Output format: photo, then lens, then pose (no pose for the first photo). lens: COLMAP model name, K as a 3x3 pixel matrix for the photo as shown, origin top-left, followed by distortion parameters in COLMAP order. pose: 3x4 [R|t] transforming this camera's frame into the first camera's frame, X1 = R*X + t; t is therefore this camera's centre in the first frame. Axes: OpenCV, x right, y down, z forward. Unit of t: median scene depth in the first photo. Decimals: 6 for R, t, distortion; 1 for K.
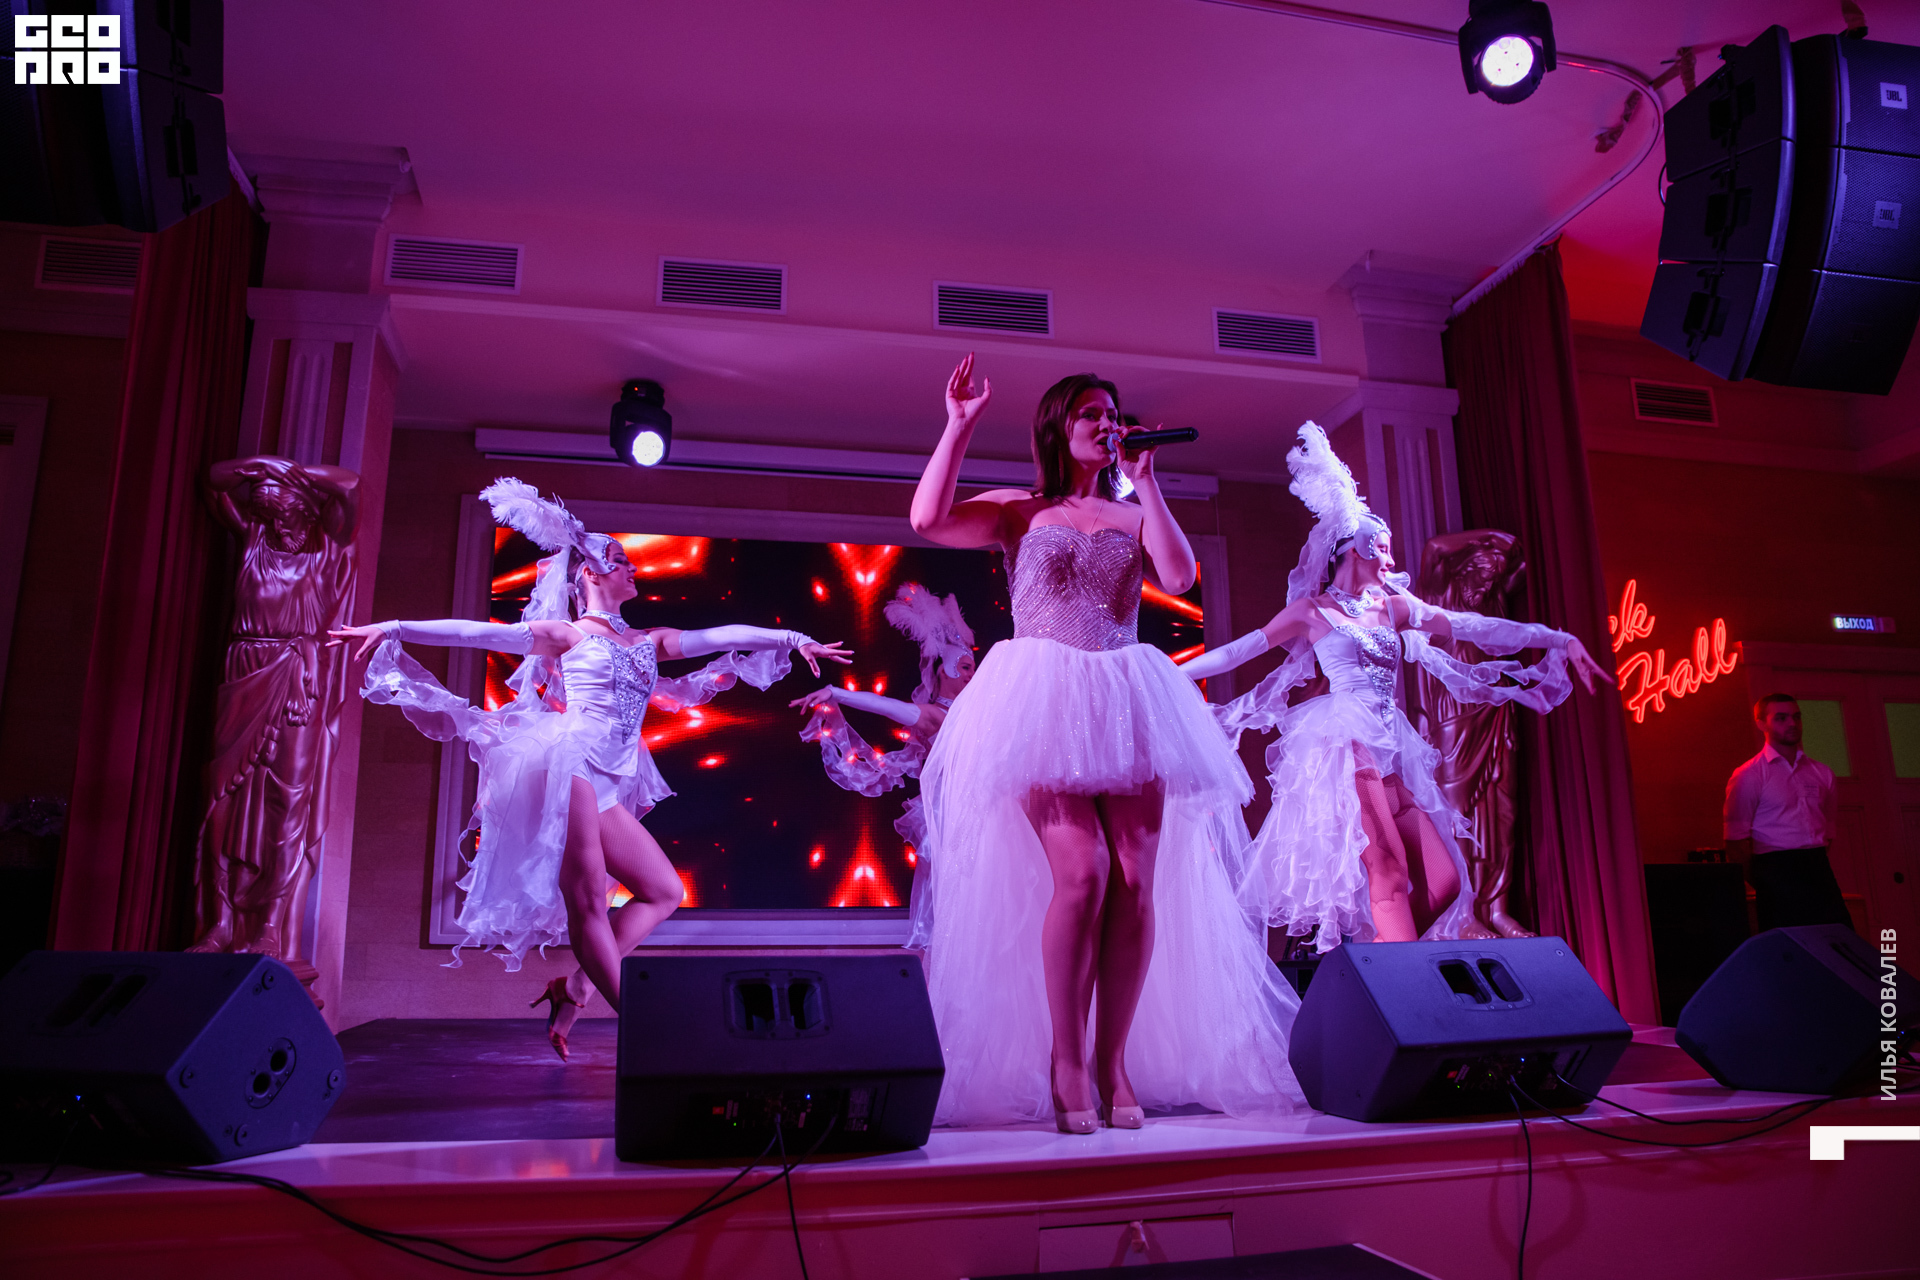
lens RADIAL K [[1307.0, 0, 966.8], [0, 1307.0, 632.0], [0, 0, 1]] dist [-0.126571, 0.087296]
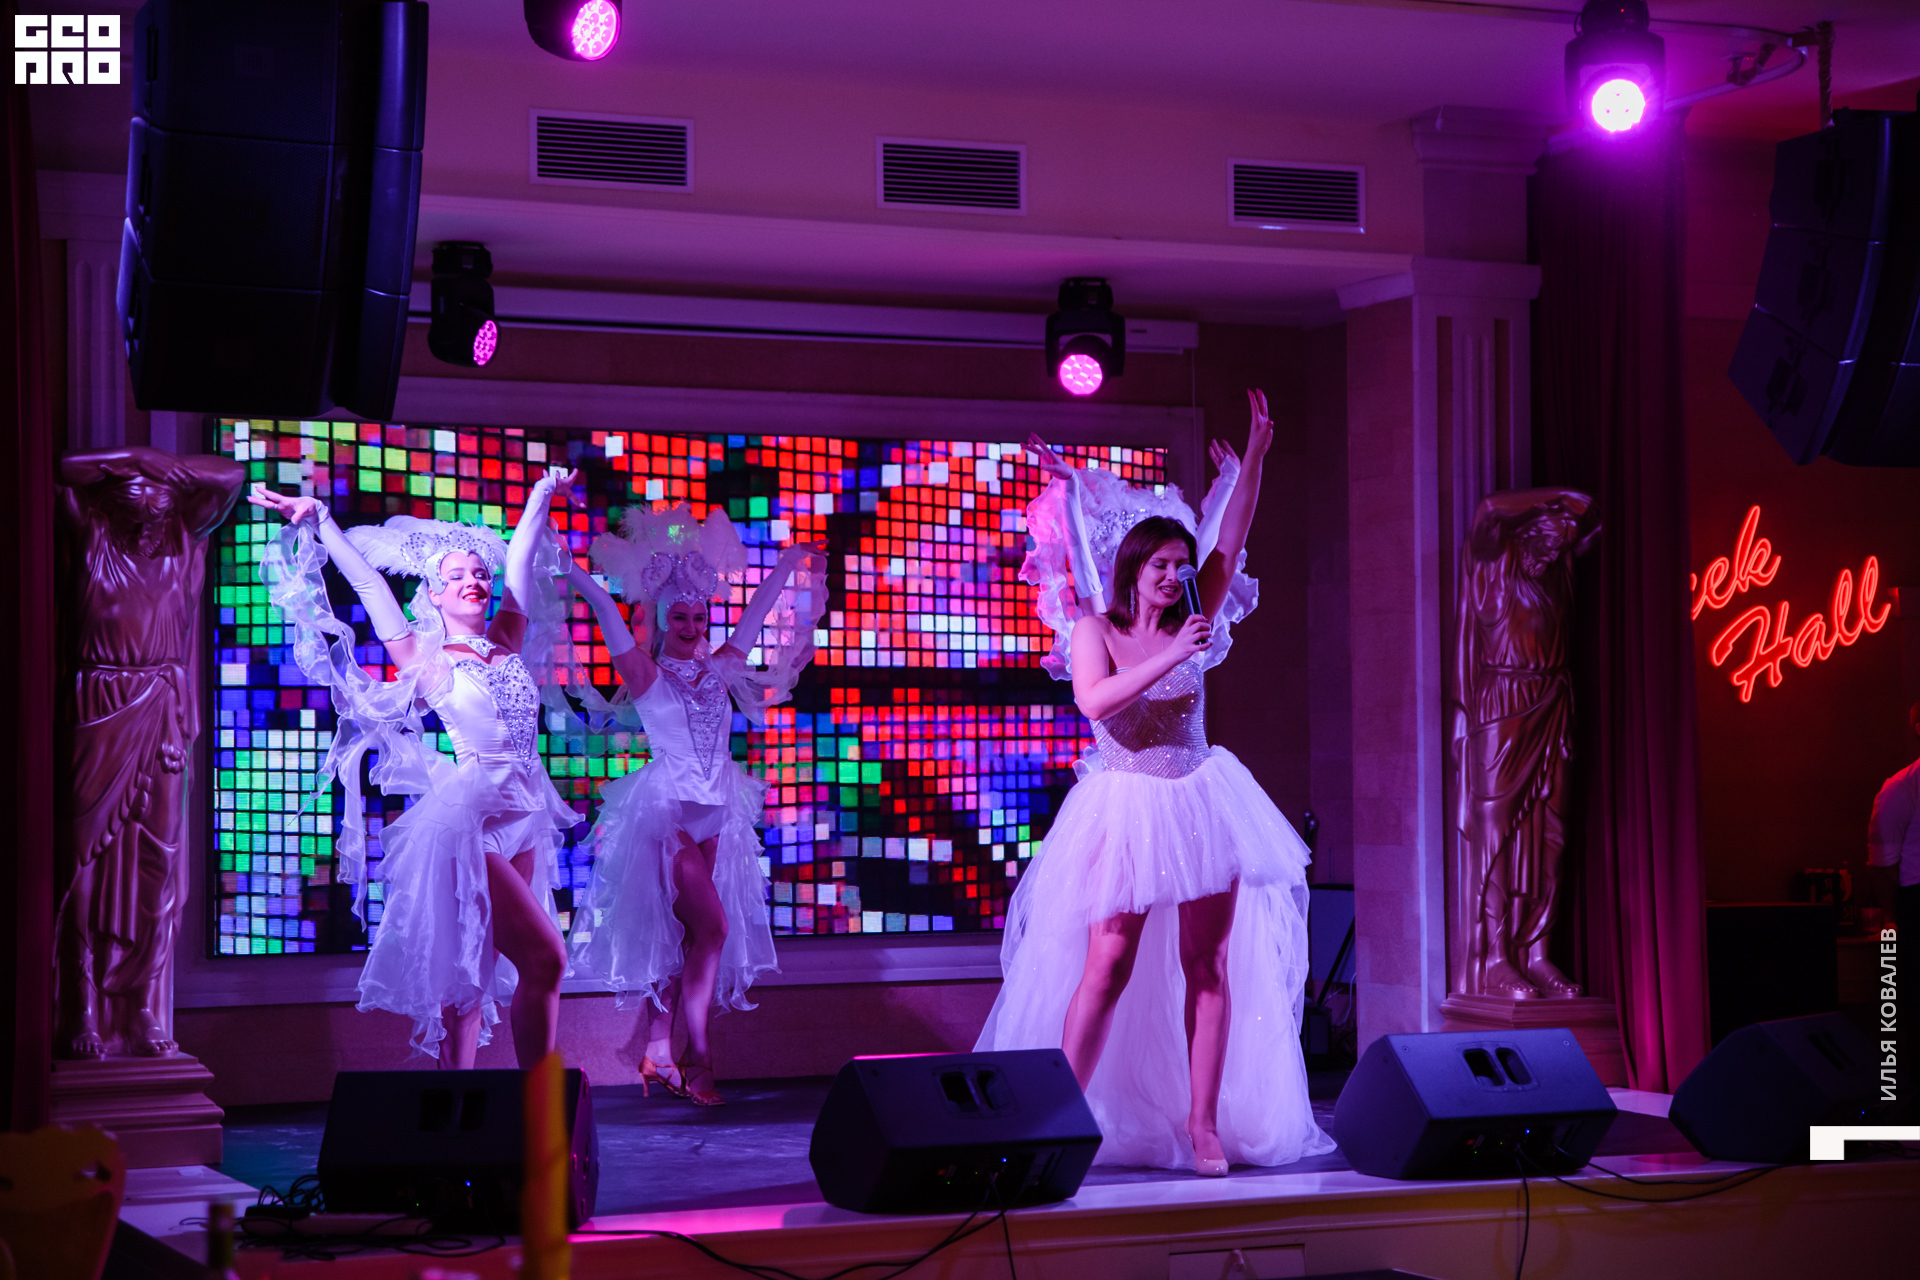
lens RADIAL K [[3565.8, 0, 960.0], [0, 3565.8, 640.0], [0, 0, 1]] dist [0.201332, 0.232934]
pose [[0.979087, 0.009659, 0.203215, -0.507484], [-0.045826, 0.983672, 0.174036, -0.444685], [-0.198216, -0.179709, 0.963543, -1.351518]]
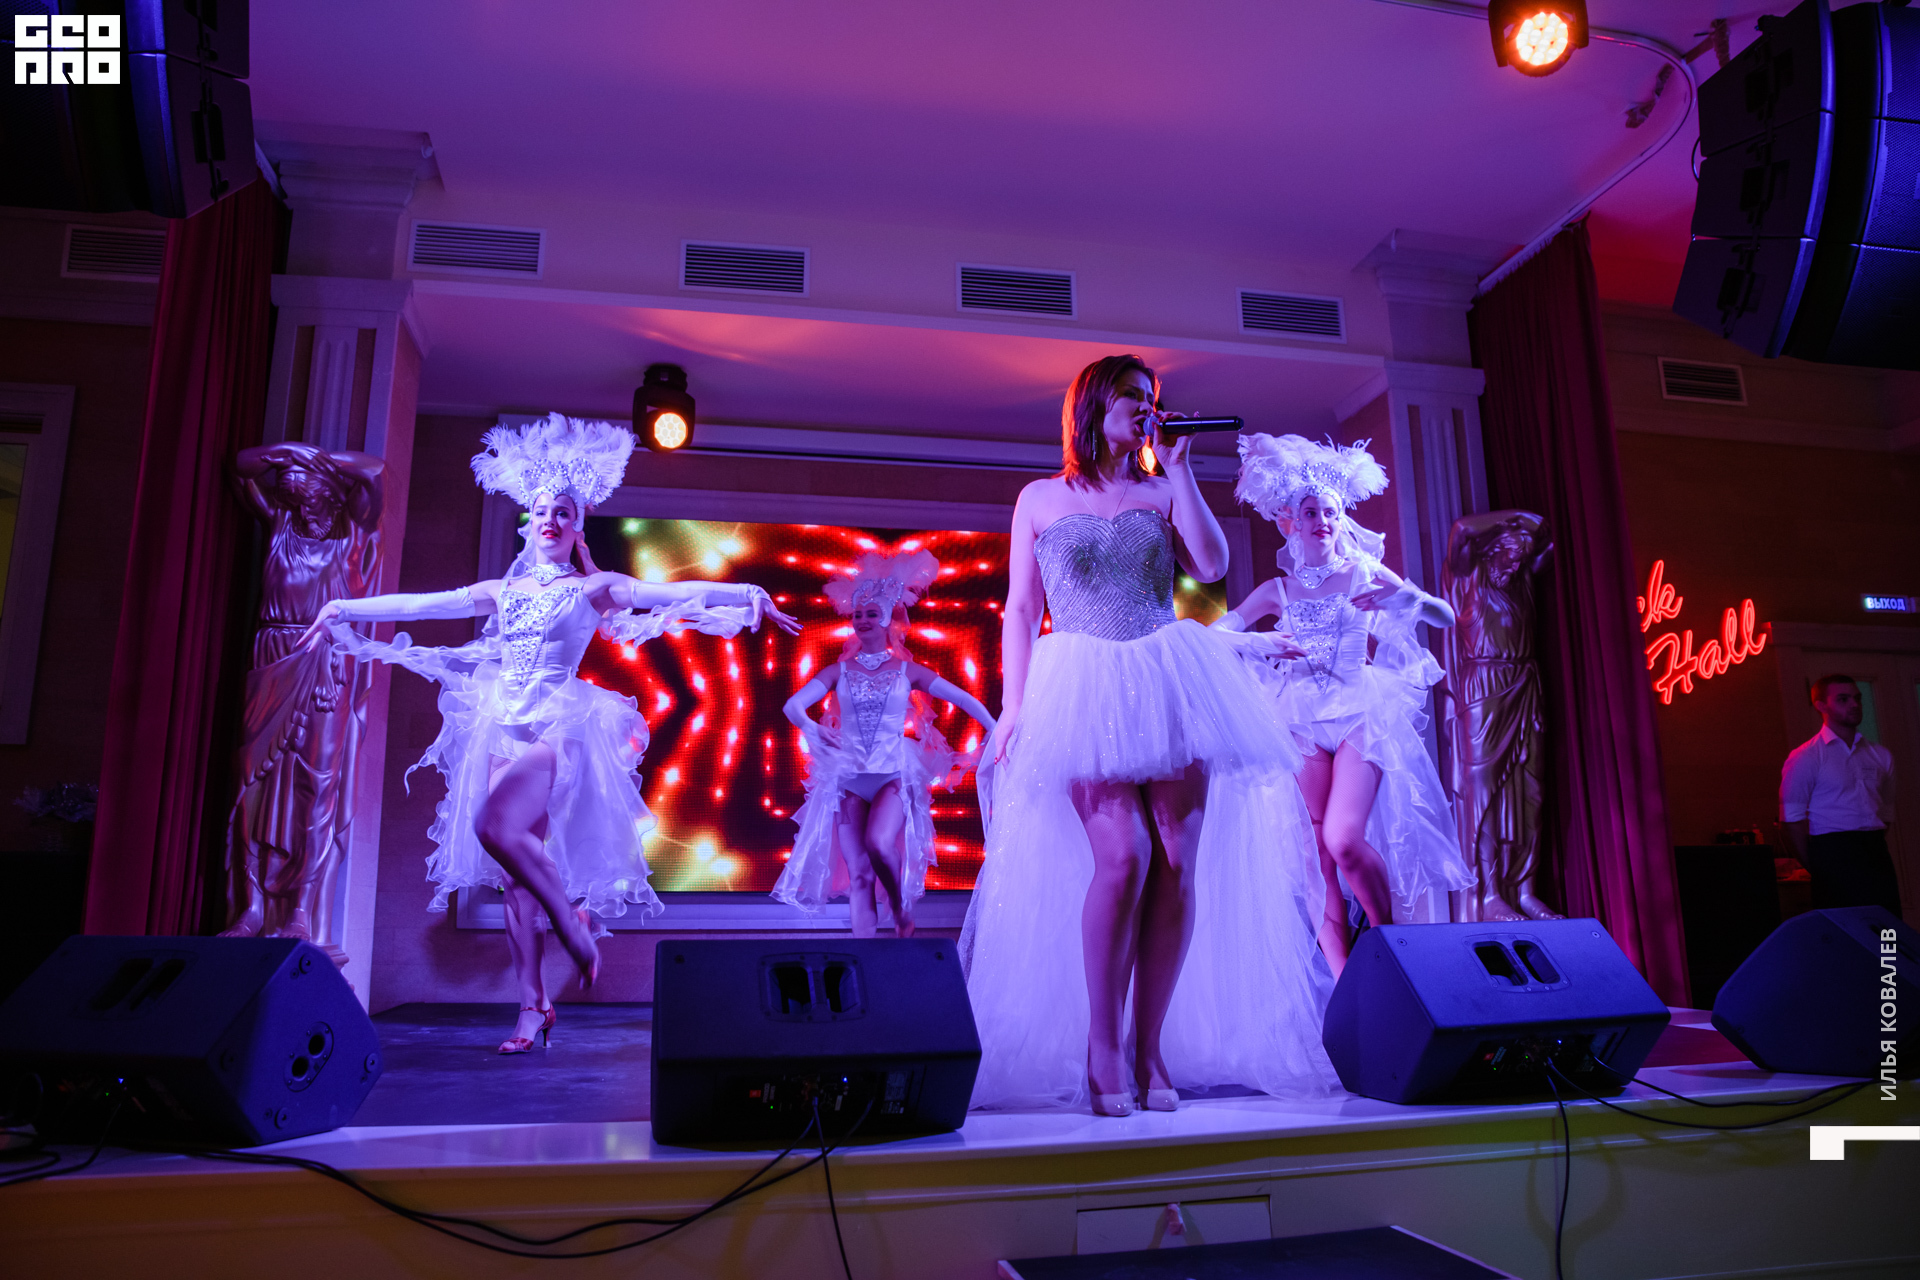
lens RADIAL K [[1307.0, 0, 966.8], [0, 1307.0, 632.0], [0, 0, 1]] dist [-0.126571, 0.087296]
pose [[0.999912, -0.004143, -0.012636, -0.008010], [0.004294, 0.999920, 0.011912, 0.001166], [0.012585, -0.011965, 0.999849, 0.002643]]
